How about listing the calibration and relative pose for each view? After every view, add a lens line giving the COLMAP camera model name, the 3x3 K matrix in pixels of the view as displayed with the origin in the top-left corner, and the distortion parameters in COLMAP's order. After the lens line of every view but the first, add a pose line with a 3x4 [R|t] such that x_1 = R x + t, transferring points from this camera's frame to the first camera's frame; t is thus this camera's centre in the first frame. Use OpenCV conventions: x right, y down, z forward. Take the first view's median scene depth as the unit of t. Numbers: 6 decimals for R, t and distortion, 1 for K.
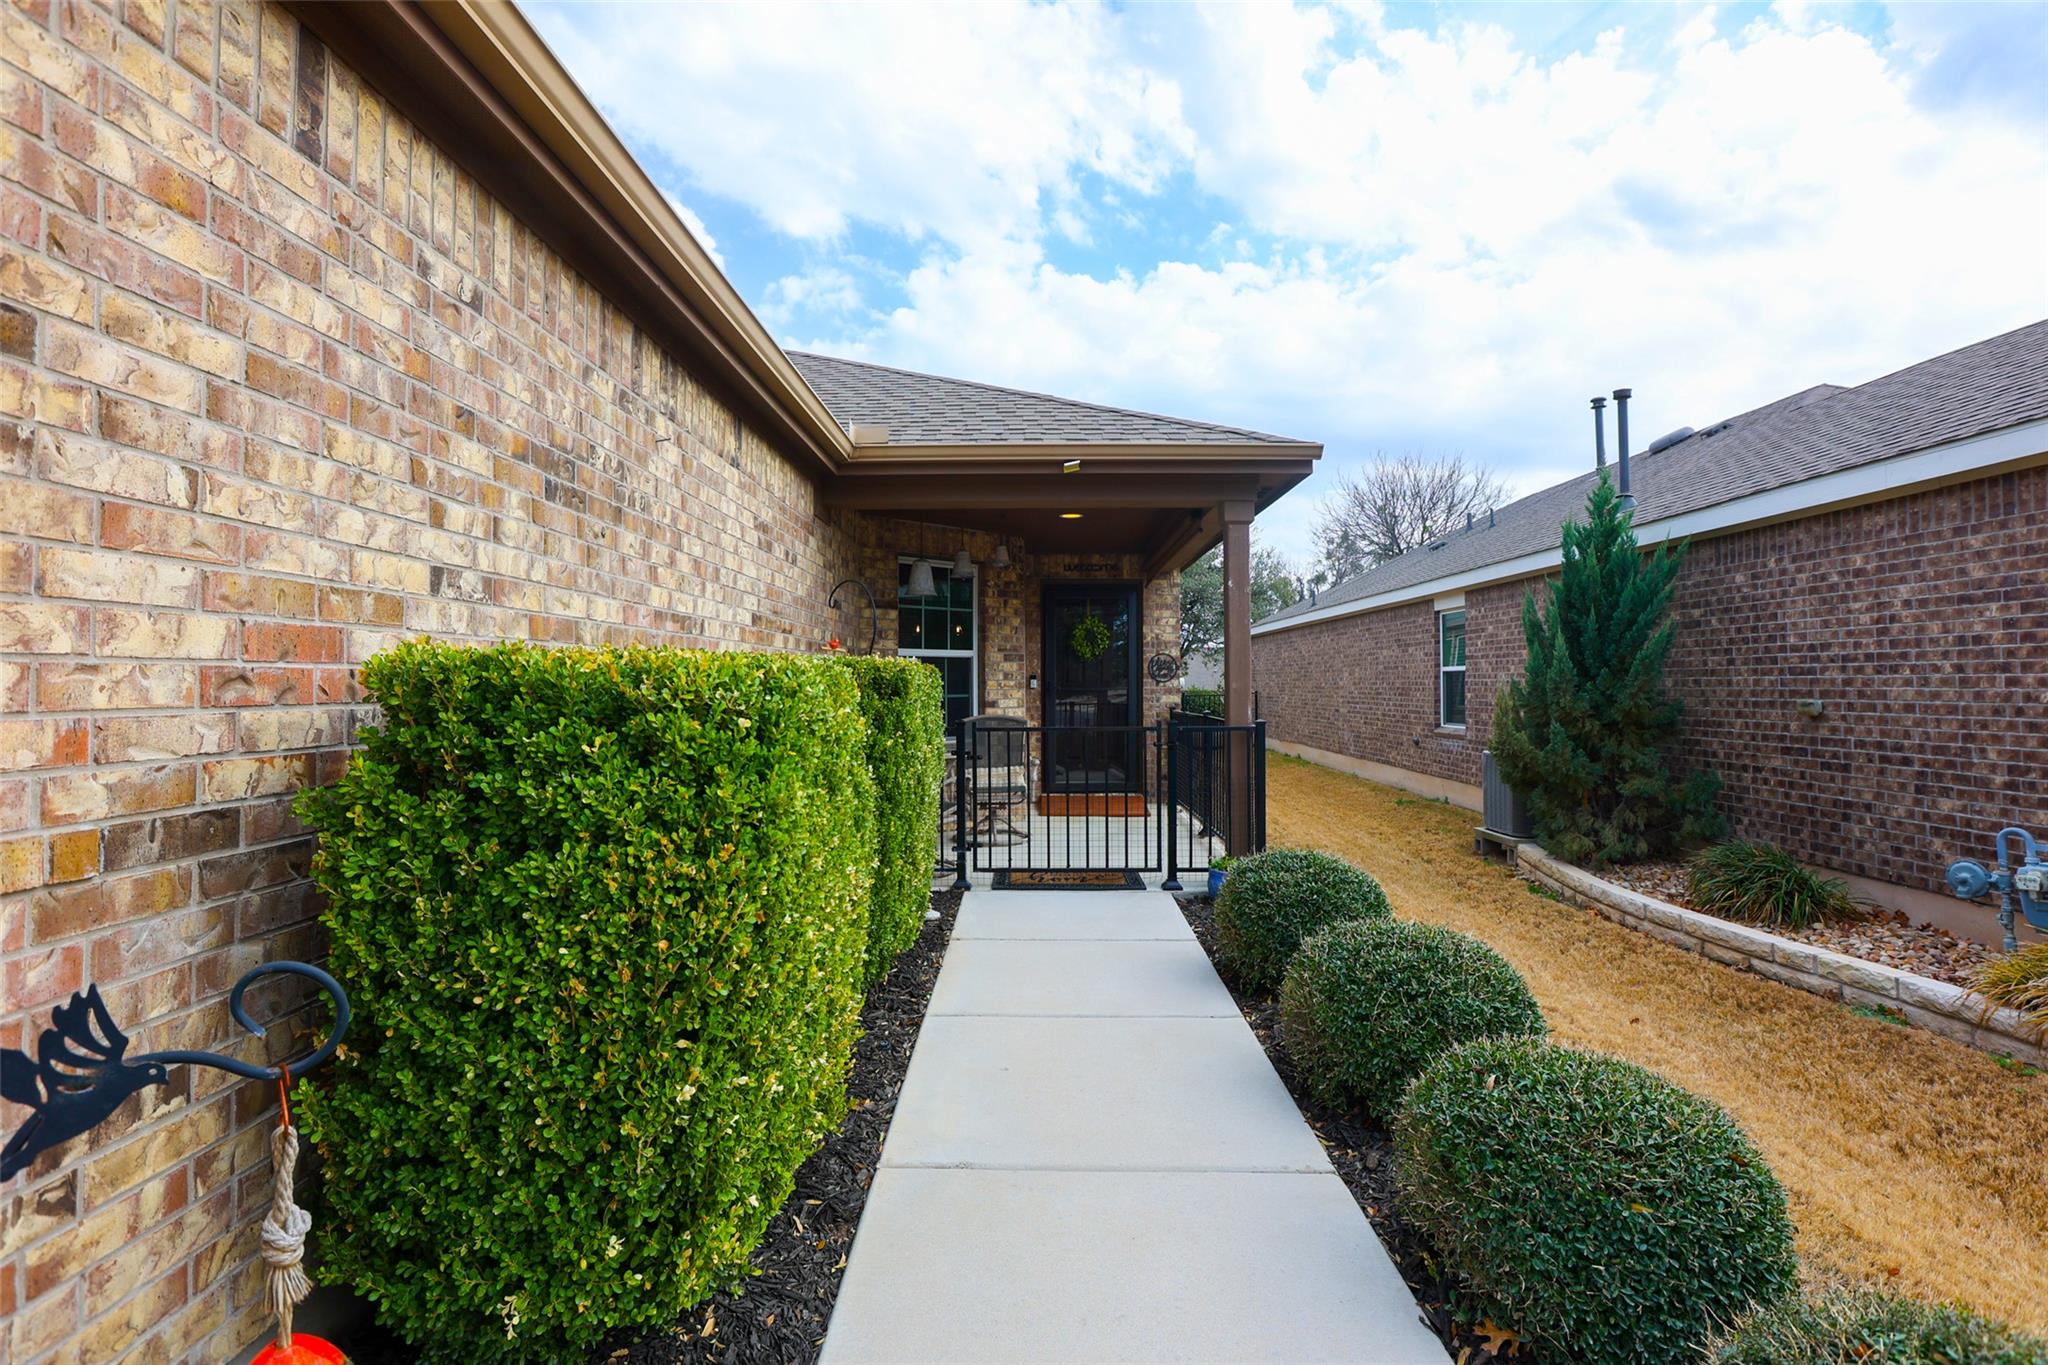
lens RADIAL K [[967.0, 0, 1013.1], [0, 967.0, 661.4], [0, 0, 1]] dist [-0.063767, 0.034391]
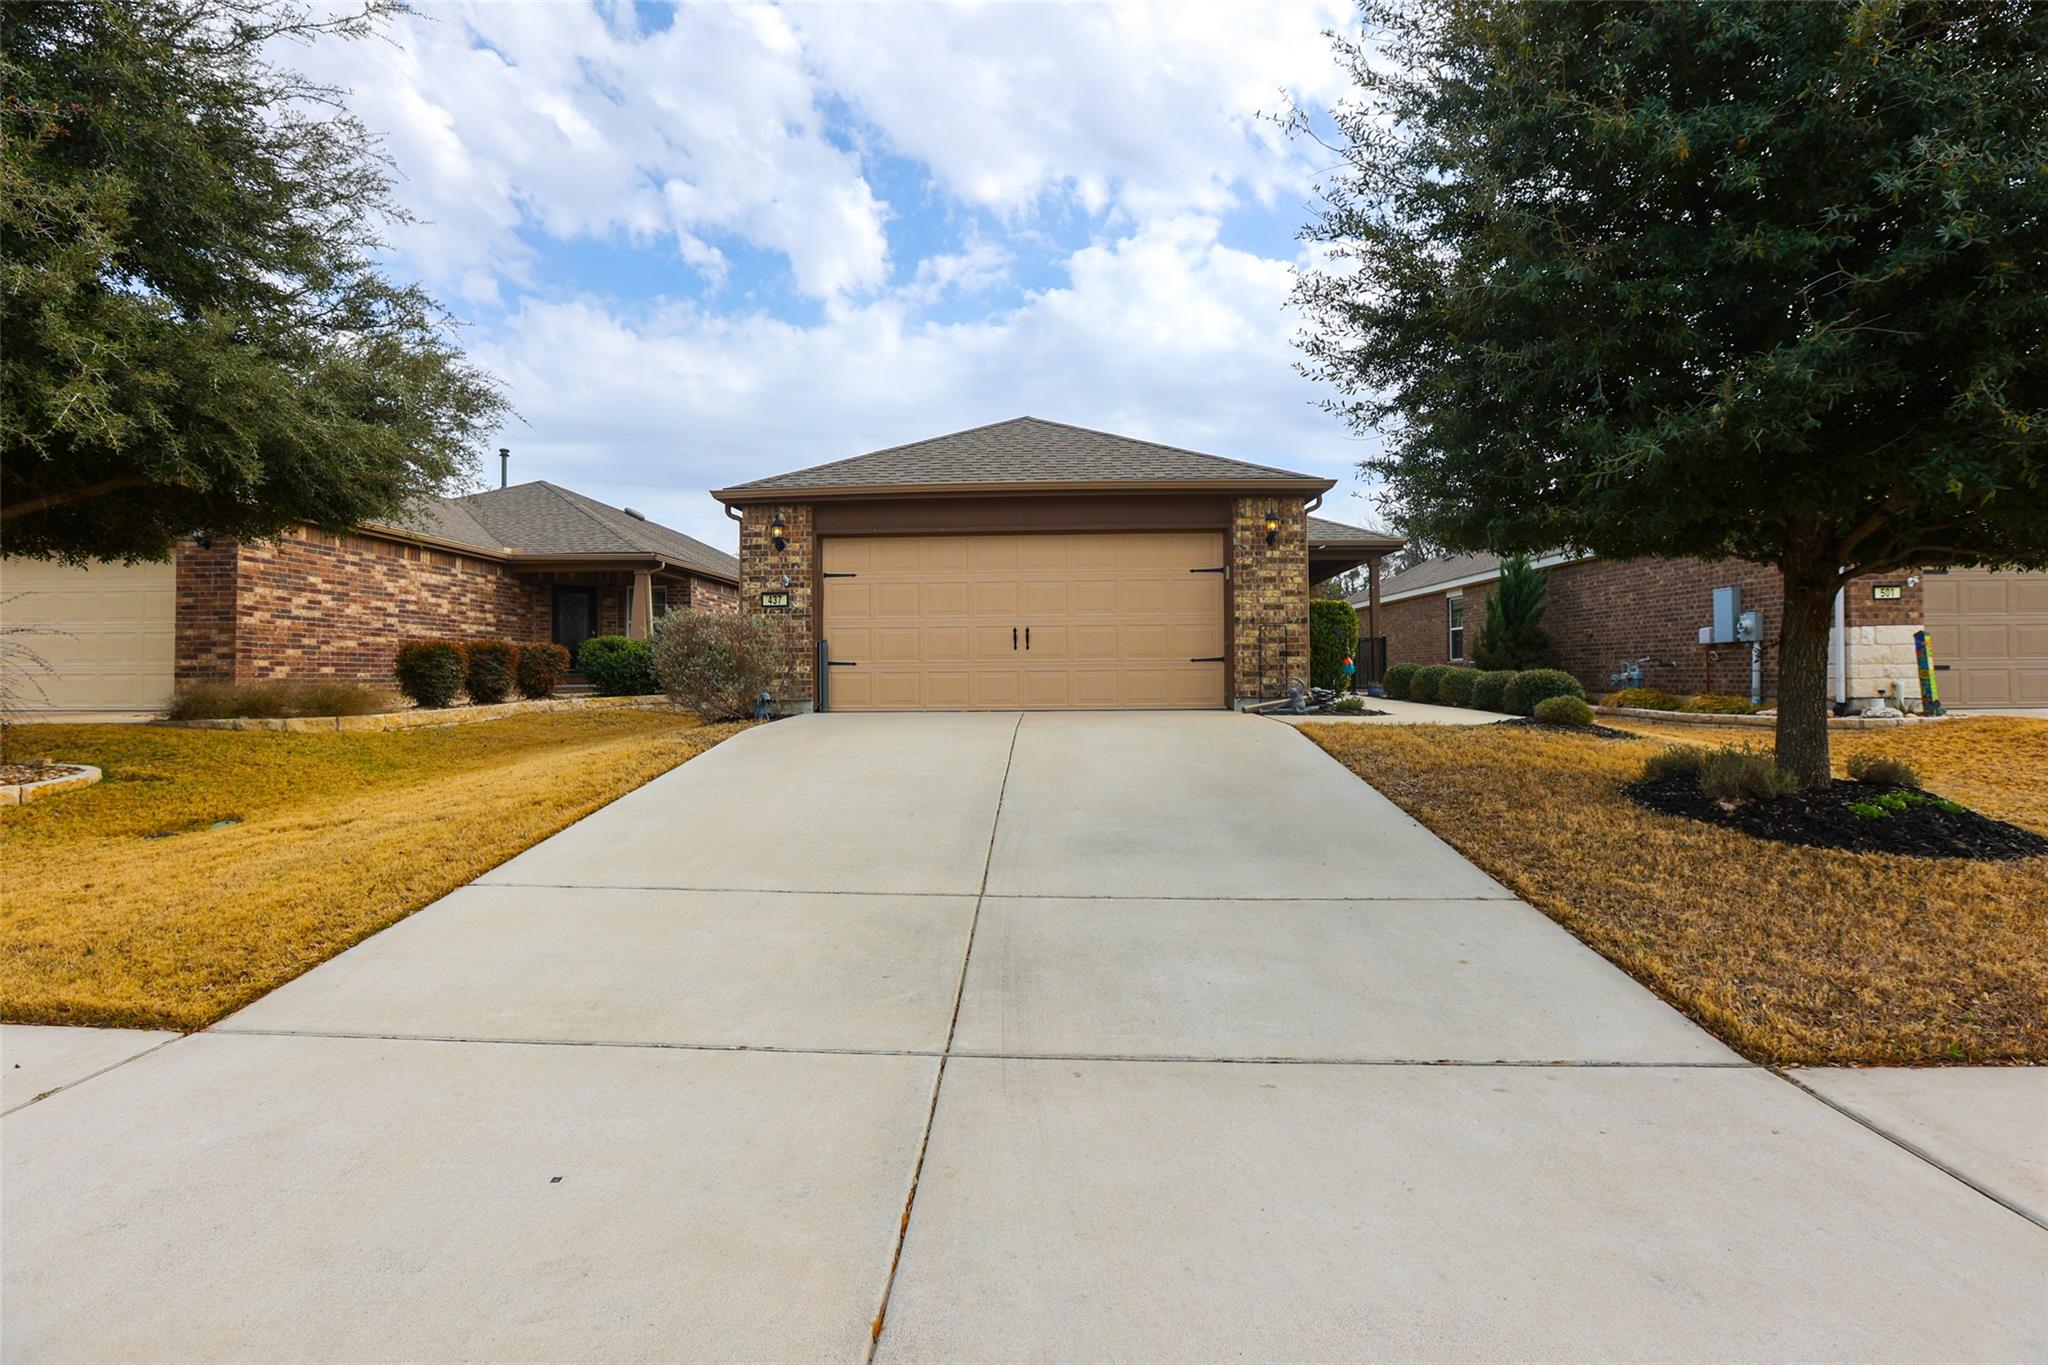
lens RADIAL K [[967.0, 0, 1013.1], [0, 967.0, 661.4], [0, 0, 1]] dist [-0.063767, 0.034391]
pose [[0.999942, -0.005978, -0.008904, -0.618493], [0.006034, 0.999962, 0.006296, 0.085557], [0.008866, -0.006350, 0.999941, -1.390512]]
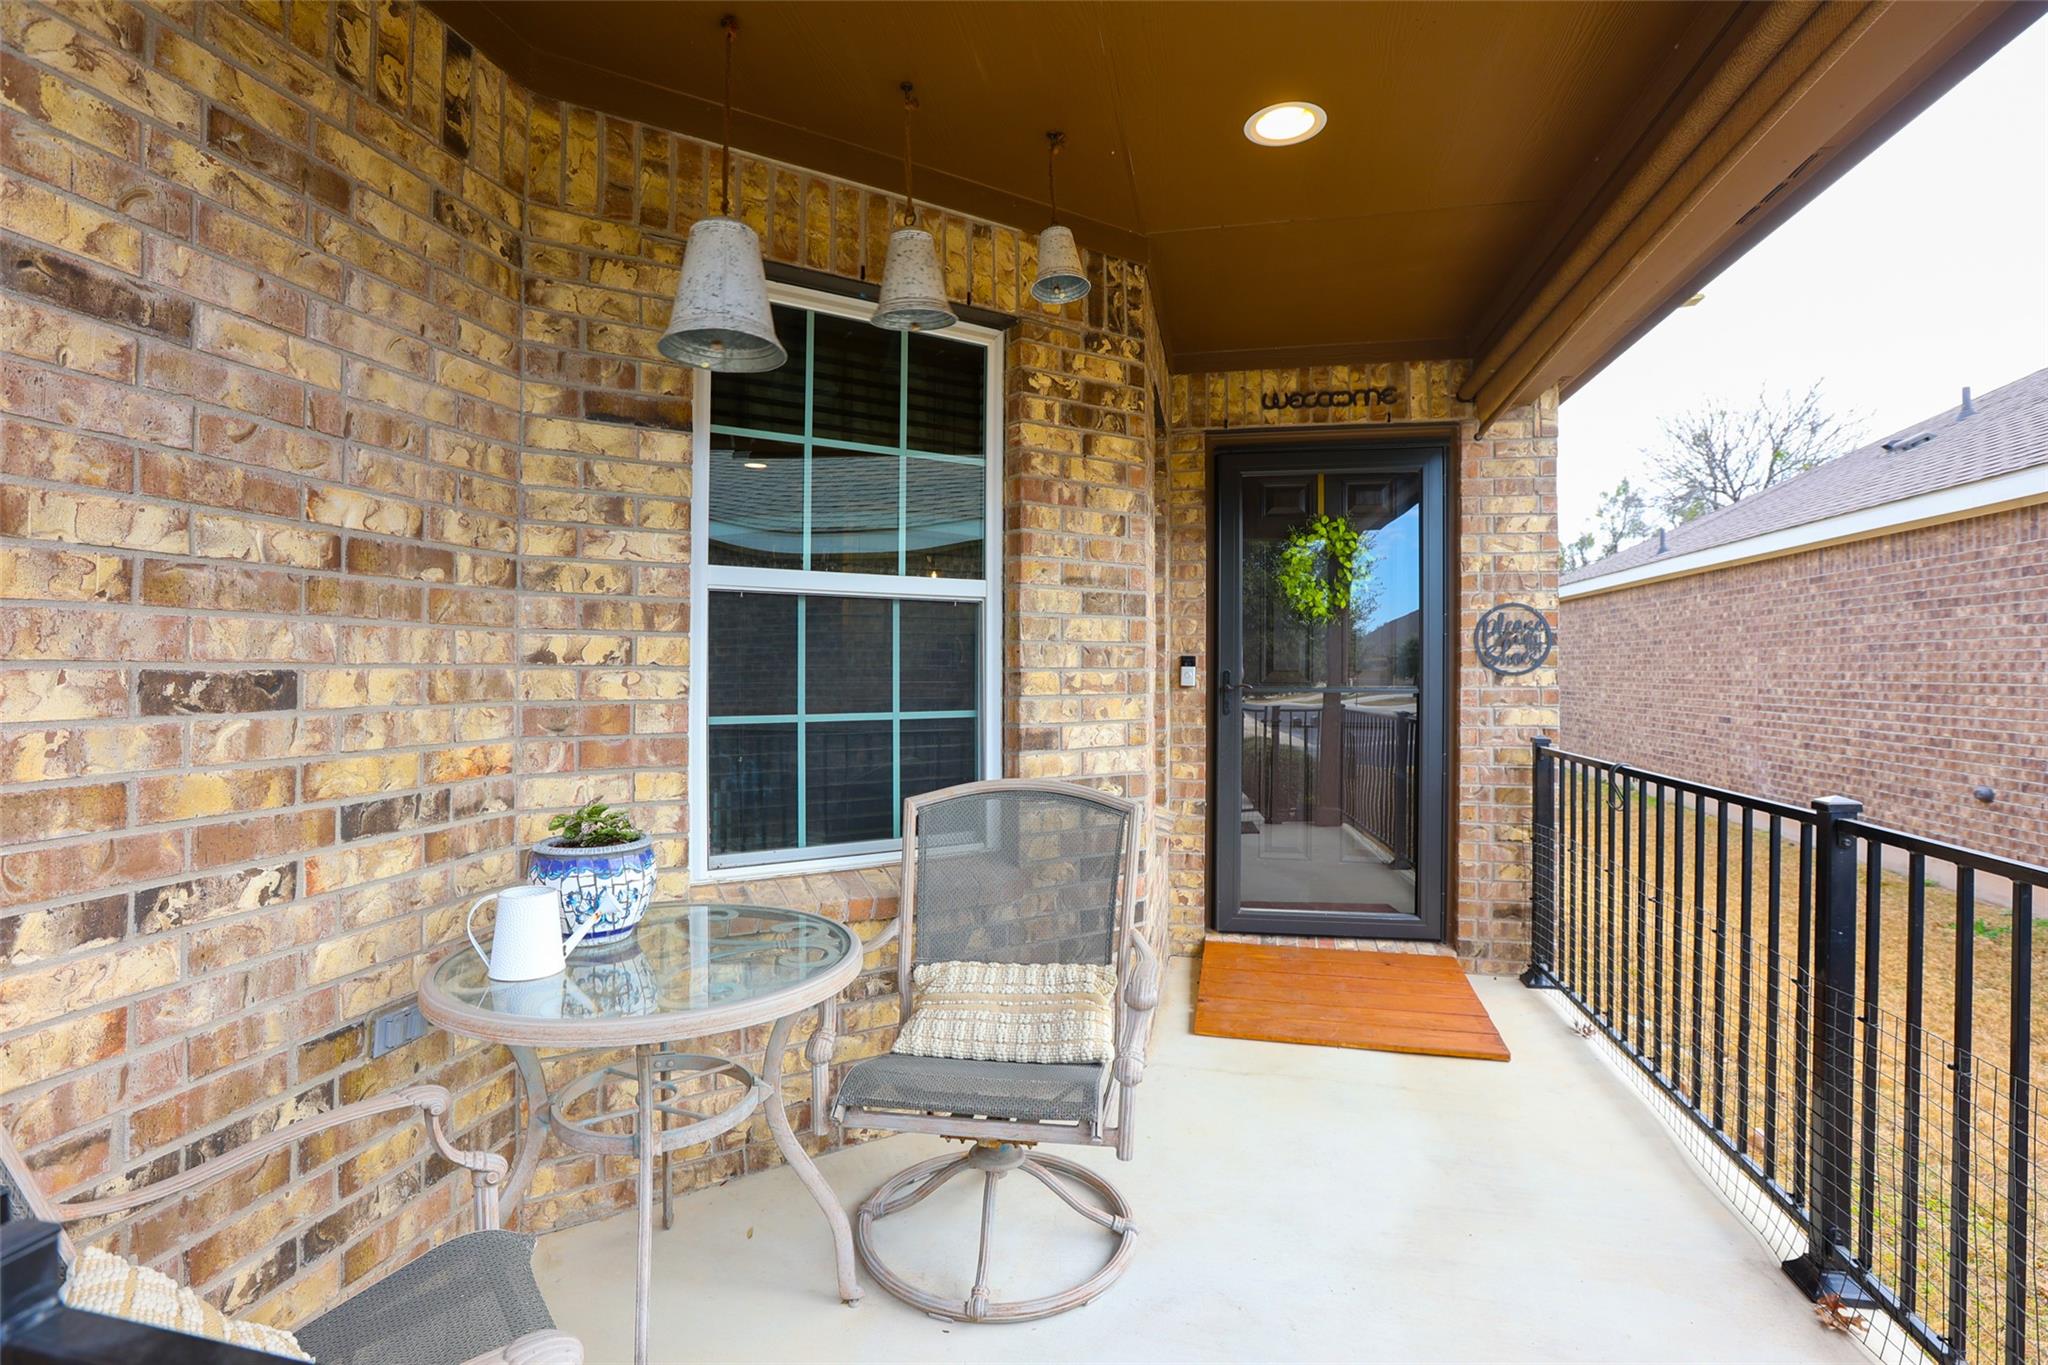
lens RADIAL K [[970.1, 0, 1017.7], [0, 970.1, 662.9], [0, 0, 1]] dist [-0.060047, 0.023284]
pose [[0.981105, 0.004664, -0.193422, 0.038170], [-0.001395, 0.999854, 0.017032, 0.012601], [0.193473, -0.016440, 0.980968, 0.724356]]
